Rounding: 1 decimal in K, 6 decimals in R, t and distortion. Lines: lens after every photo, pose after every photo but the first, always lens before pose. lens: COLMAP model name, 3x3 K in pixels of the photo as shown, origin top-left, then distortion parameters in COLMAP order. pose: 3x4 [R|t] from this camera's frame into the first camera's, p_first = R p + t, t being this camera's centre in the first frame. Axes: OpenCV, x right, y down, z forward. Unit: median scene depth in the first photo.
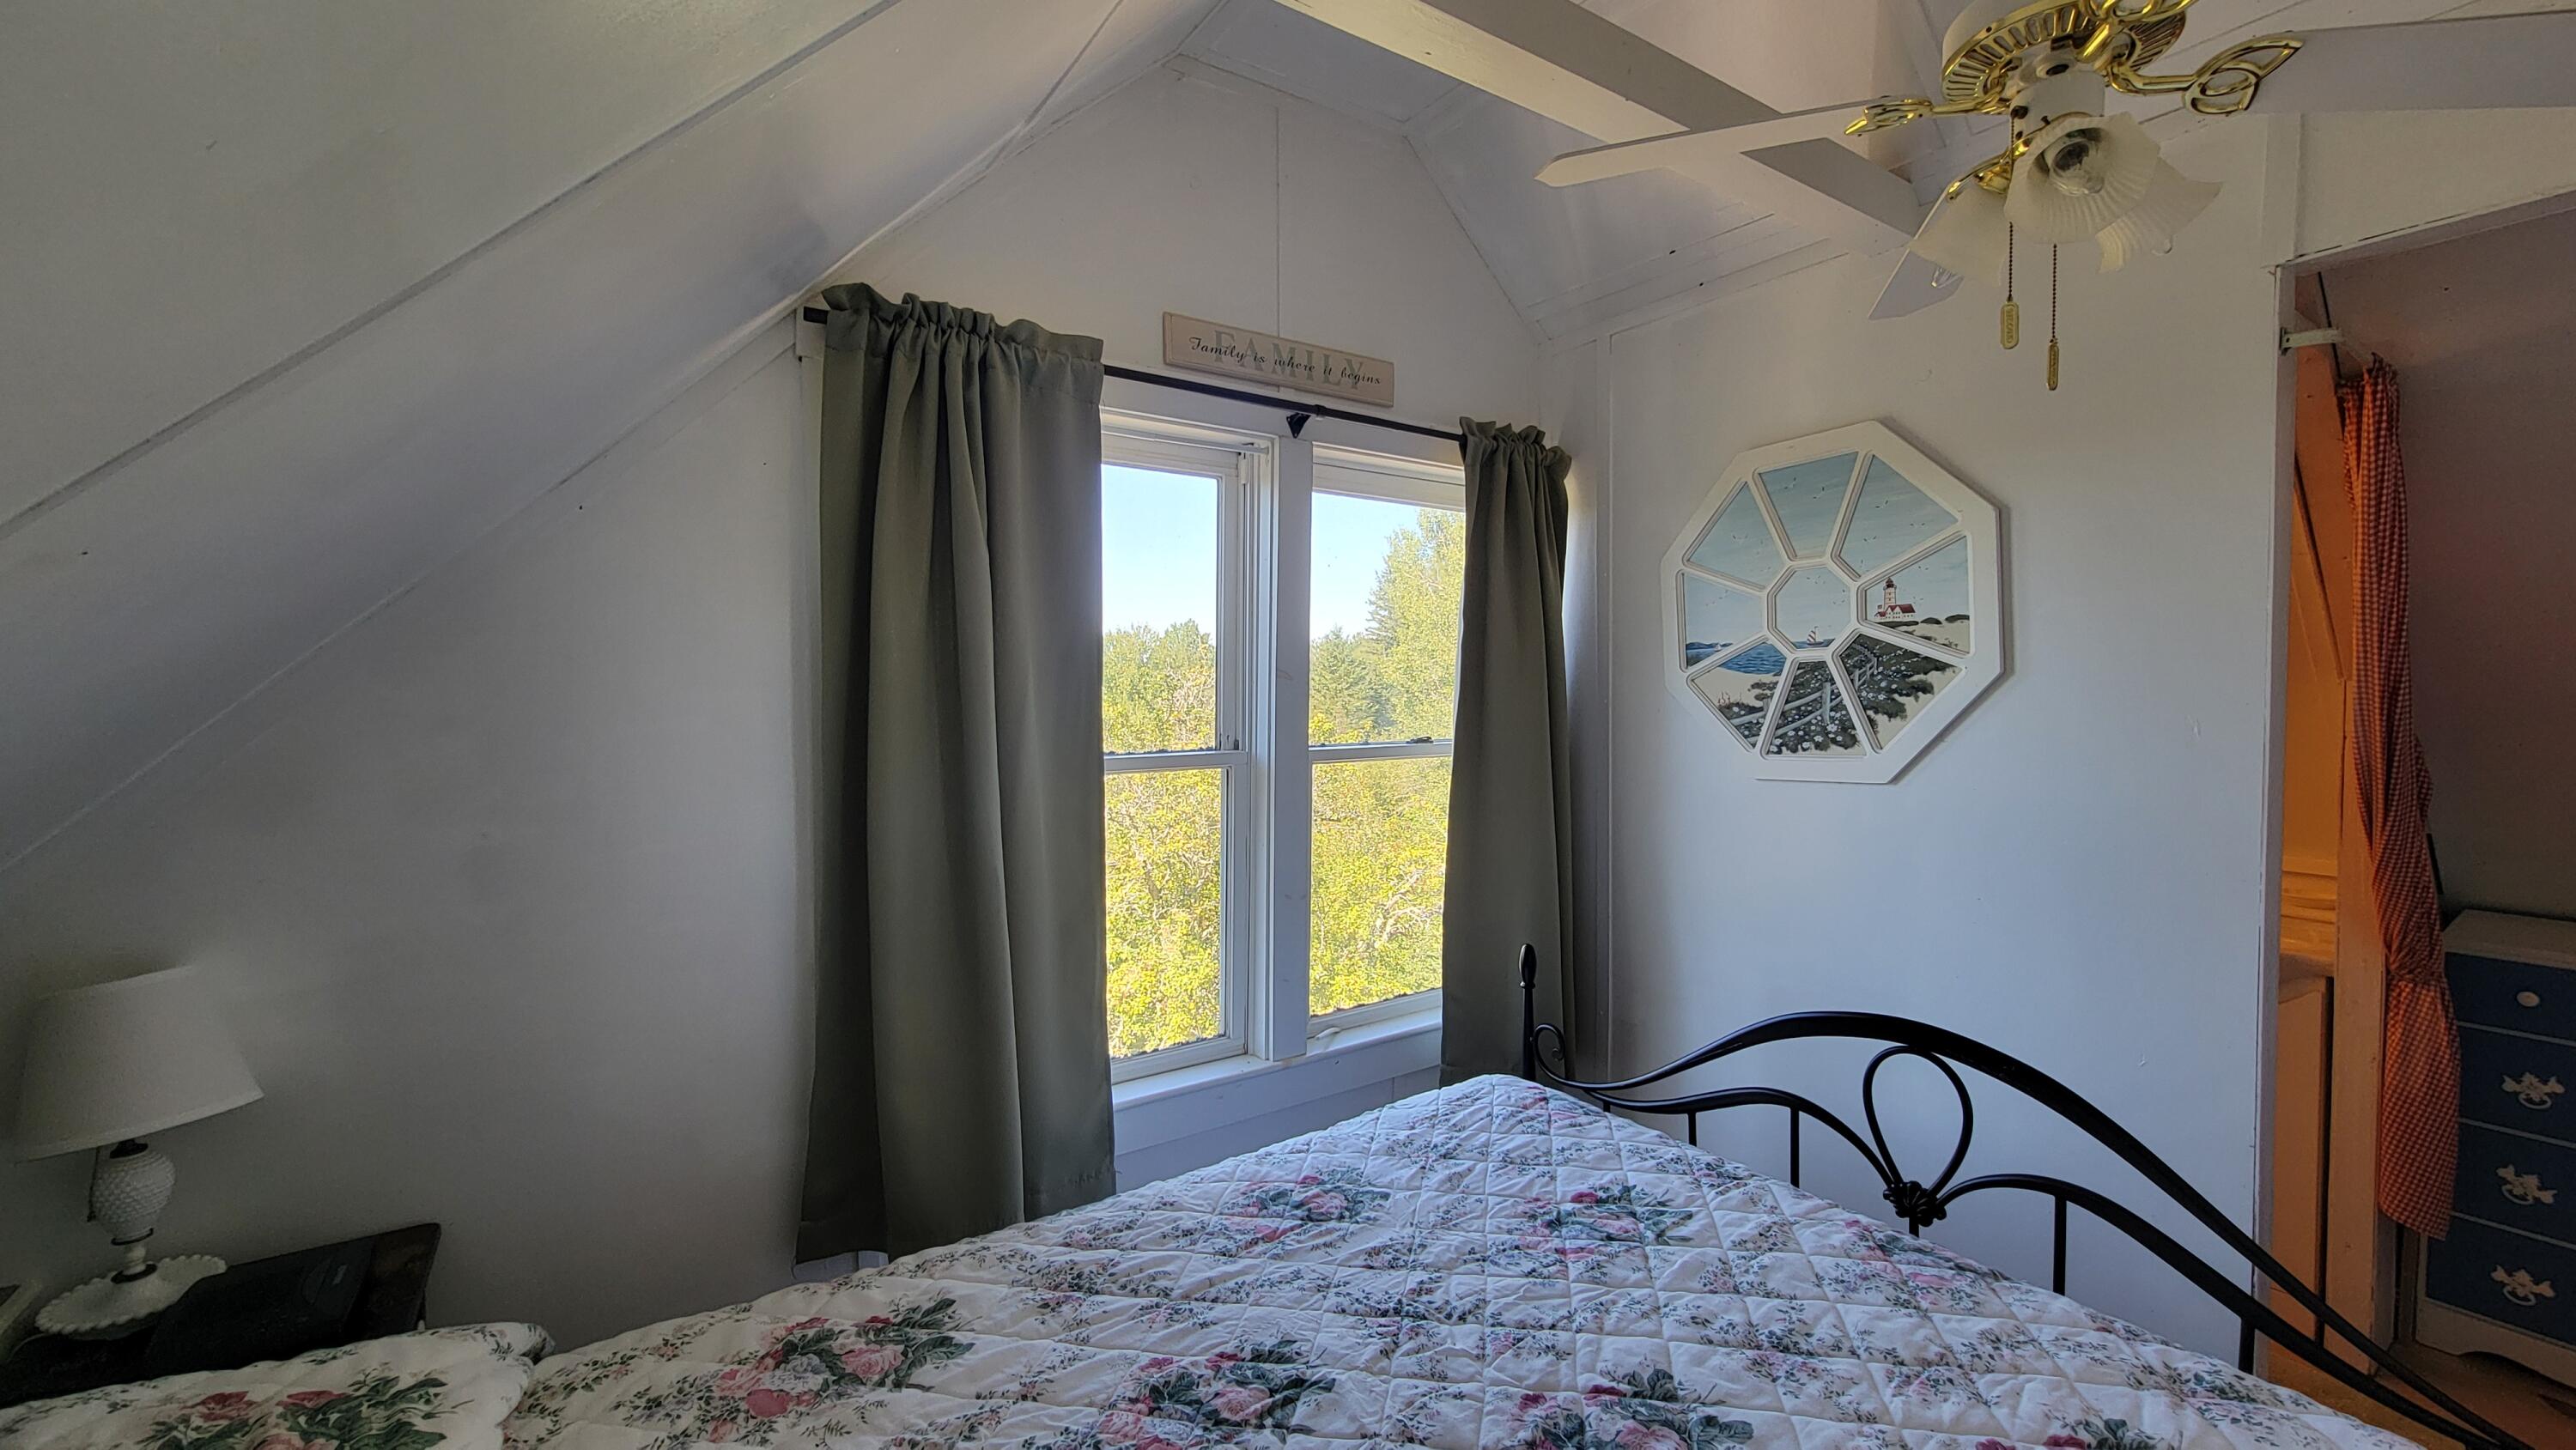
lens RADIAL K [[1054.6, 0, 1298.4], [0, 1054.6, 722.4], [0, 0, 1]] dist [-0.003405, 0.000636]
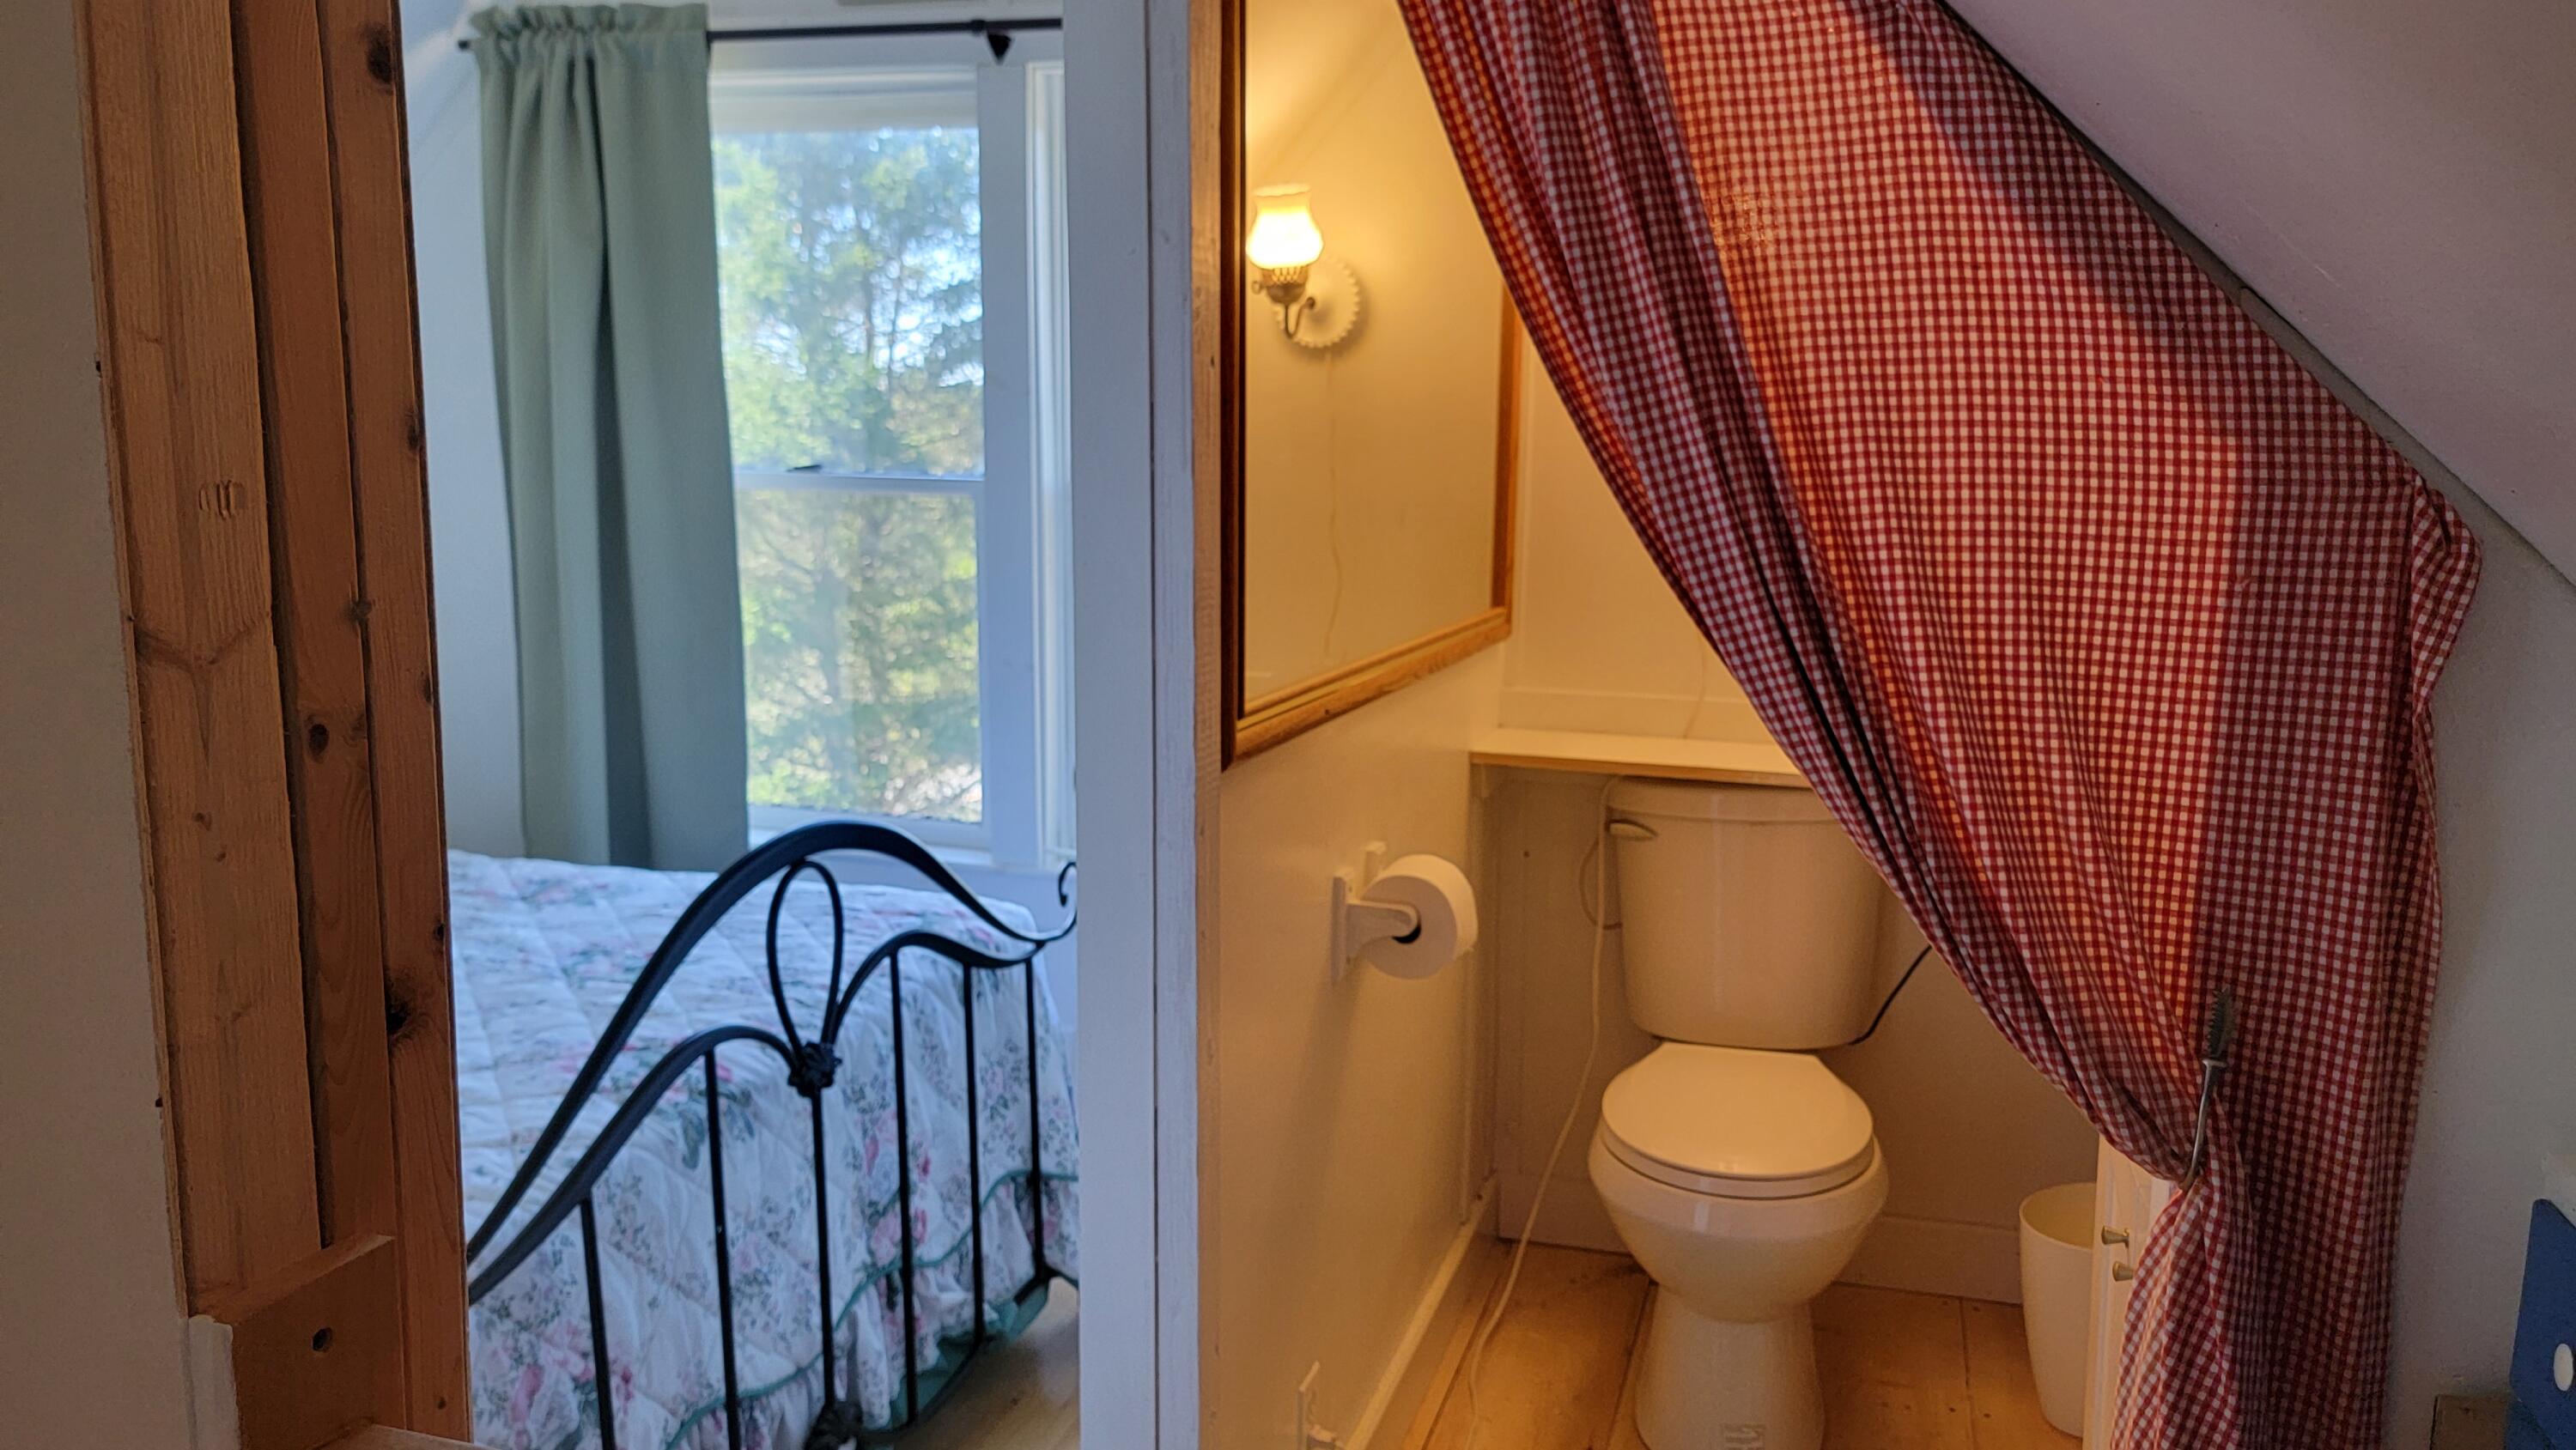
lens RADIAL K [[1775.5, 0, 1304.2], [0, 1775.5, 731.7], [0, 0, 1]] dist [0.024692, 0.000089]
pose [[0.623382, 0.145153, -0.768327, 1.774033], [-0.055962, 0.988381, 0.141321, 0.020380], [0.779913, -0.045100, 0.624262, 0.501204]]
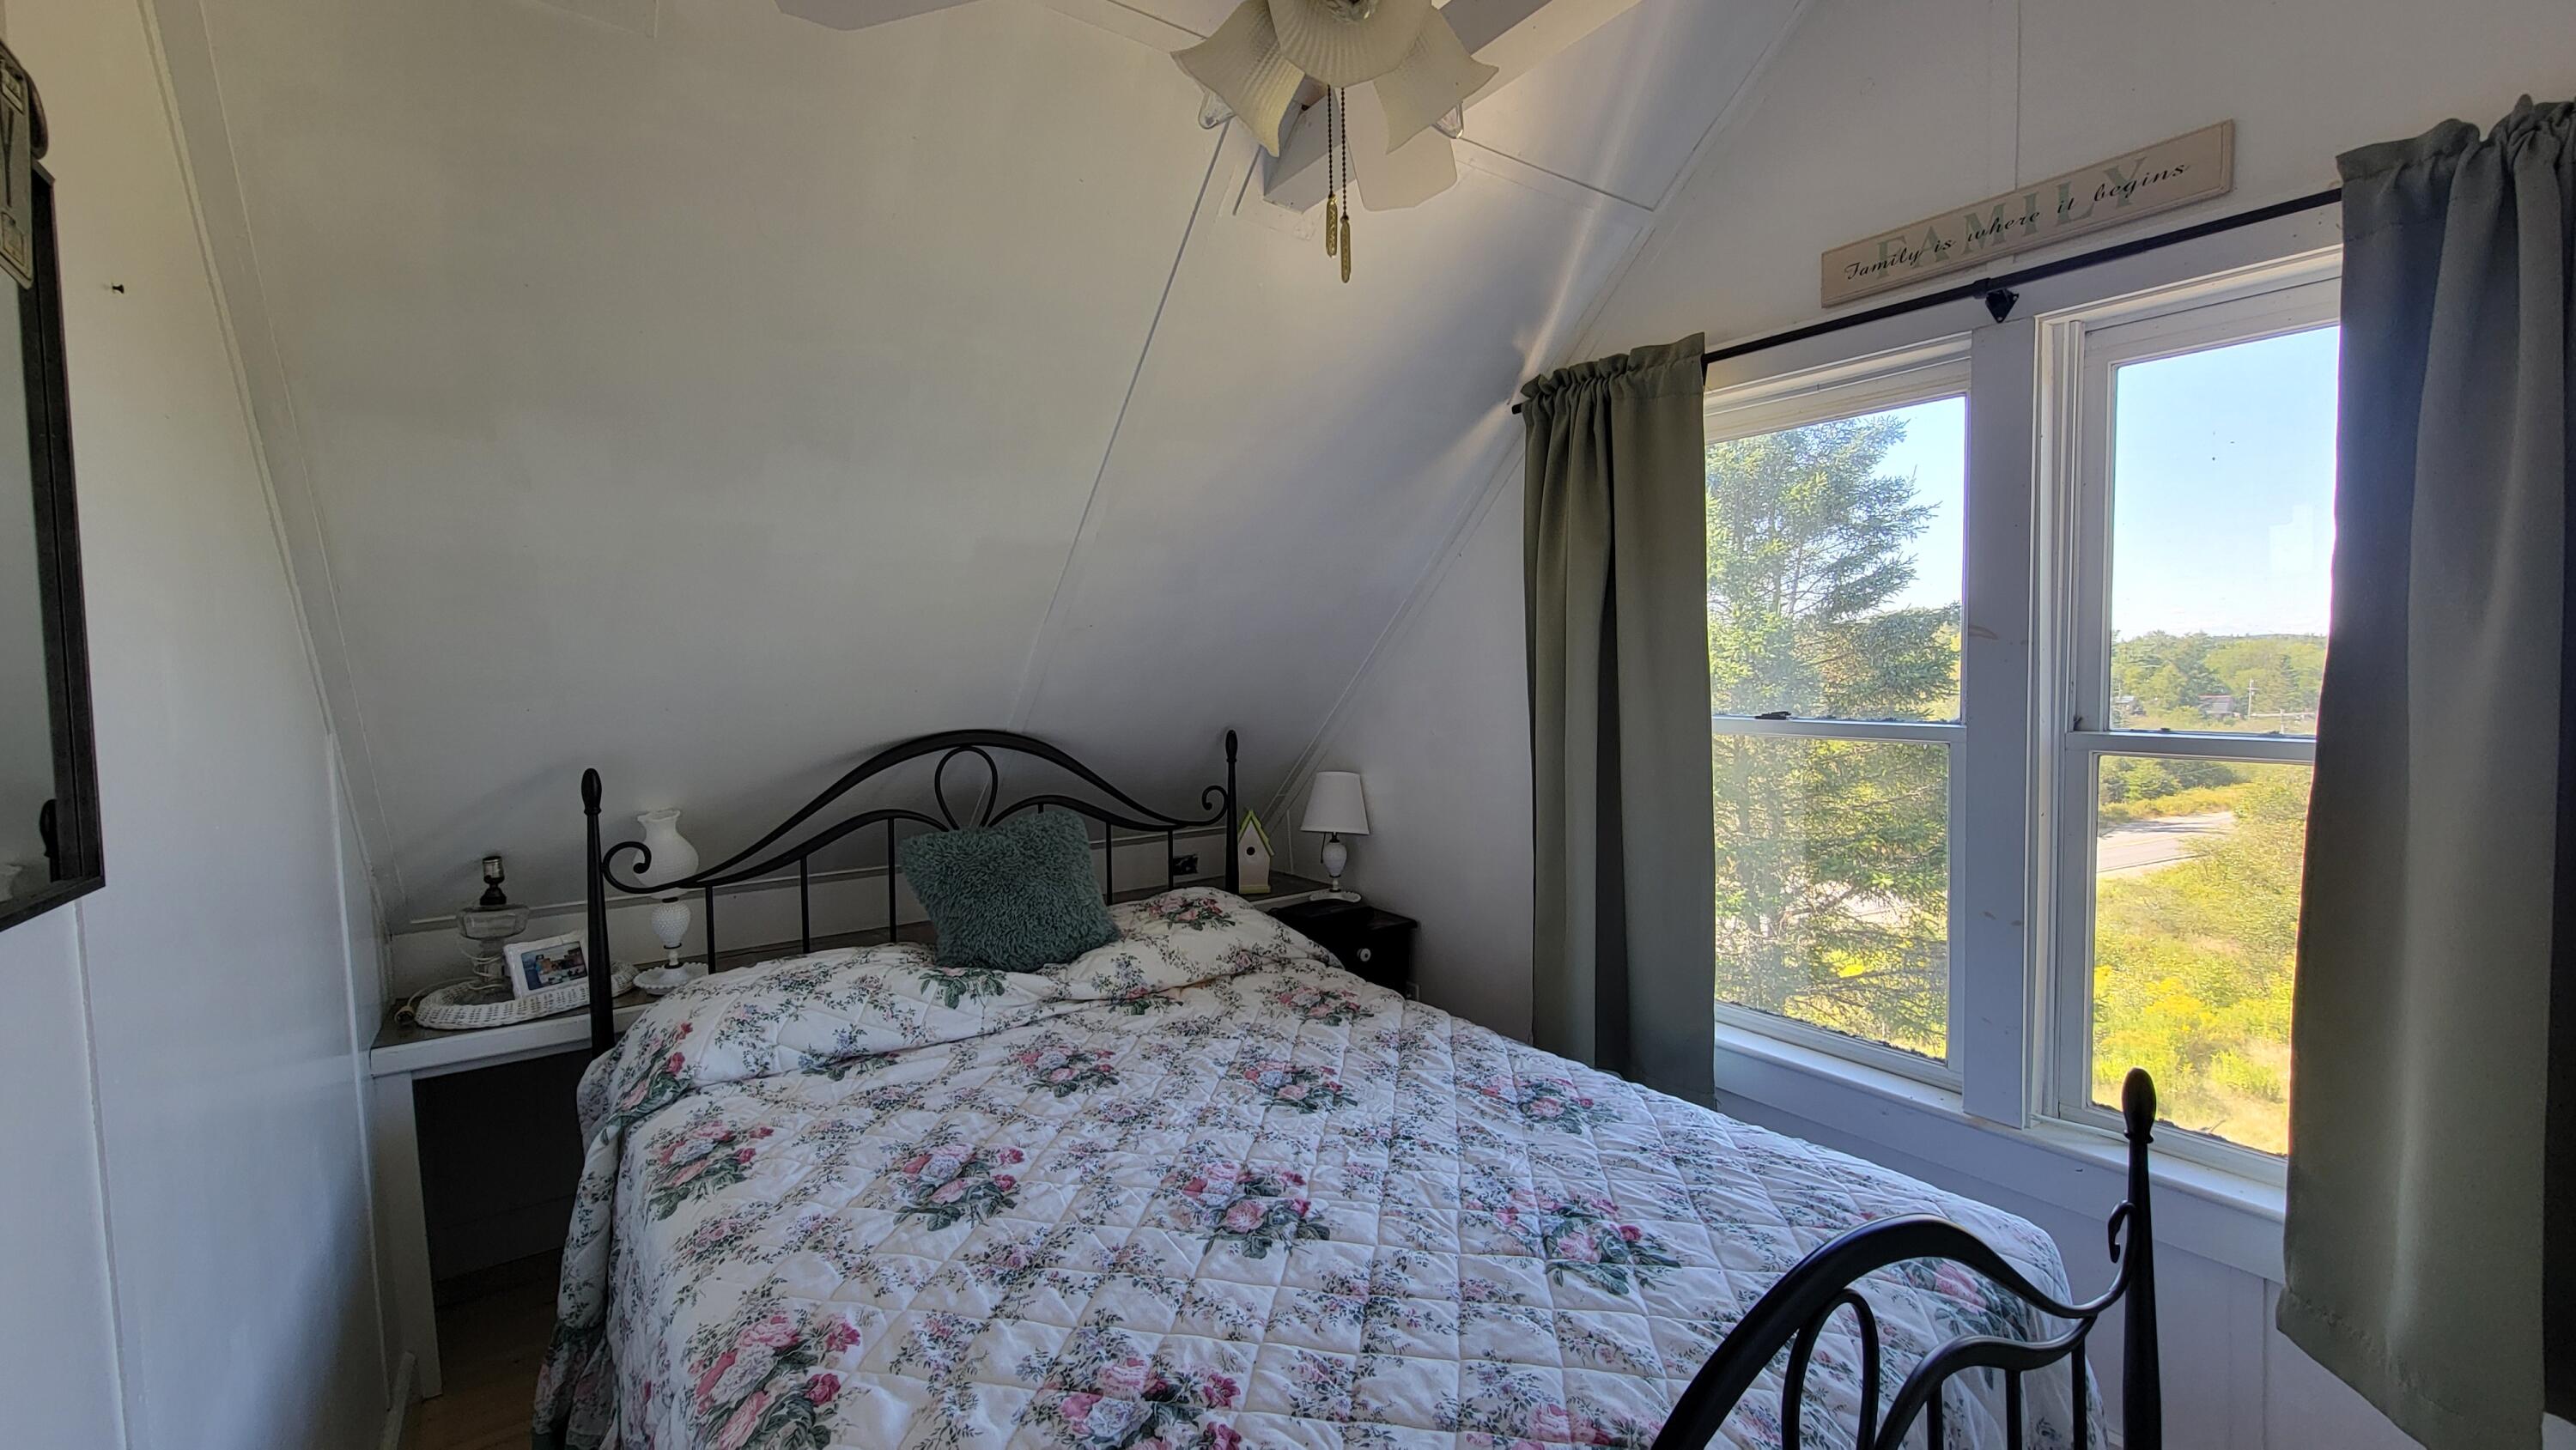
lens RADIAL K [[1045.5, 0, 1303.9], [0, 1045.5, 725.0], [0, 0, 1]] dist [0.000339, 0.000517]
pose [[0.022173, 0.063442, -0.997739, 1.125388], [-0.020236, 0.997809, 0.062997, -0.022490], [0.999549, 0.018793, 0.023408, 0.706952]]
